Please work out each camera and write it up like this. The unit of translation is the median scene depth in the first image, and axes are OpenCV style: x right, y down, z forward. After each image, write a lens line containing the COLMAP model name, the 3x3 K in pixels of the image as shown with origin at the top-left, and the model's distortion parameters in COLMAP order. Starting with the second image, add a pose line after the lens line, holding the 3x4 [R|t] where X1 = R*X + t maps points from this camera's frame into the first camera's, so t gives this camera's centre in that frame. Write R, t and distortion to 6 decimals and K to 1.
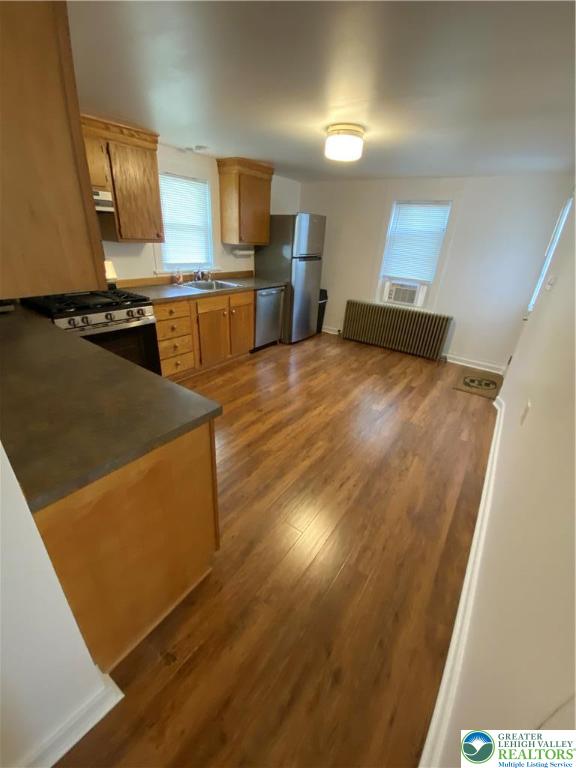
lens RADIAL K [[305.1, 0, 291.8], [0, 305.1, 377.7], [0, 0, 1]] dist [0.000786, -0.000327]
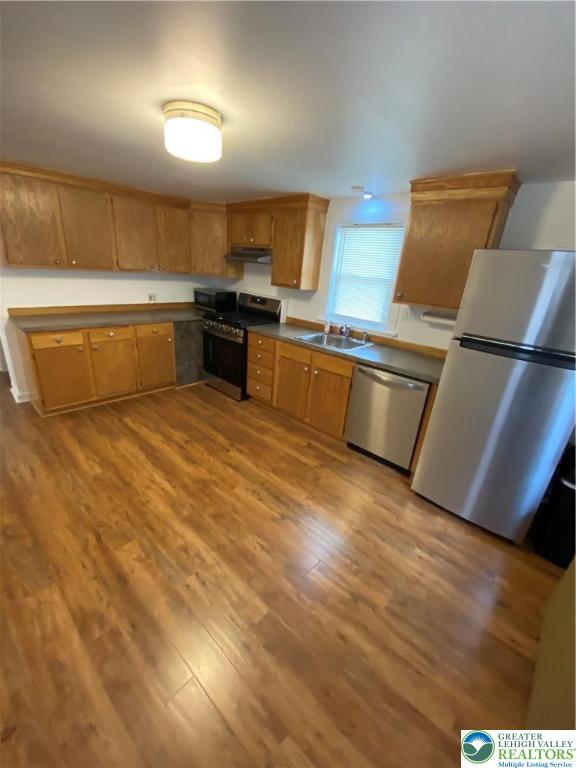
lens RADIAL K [[305.1, 0, 291.8], [0, 305.1, 377.7], [0, 0, 1]] dist [0.000786, -0.000327]
pose [[-0.084318, 0.310536, -0.946815, 0.632859], [-0.495989, 0.811040, 0.310175, -0.460229], [0.864225, 0.495763, 0.085637, 0.941914]]
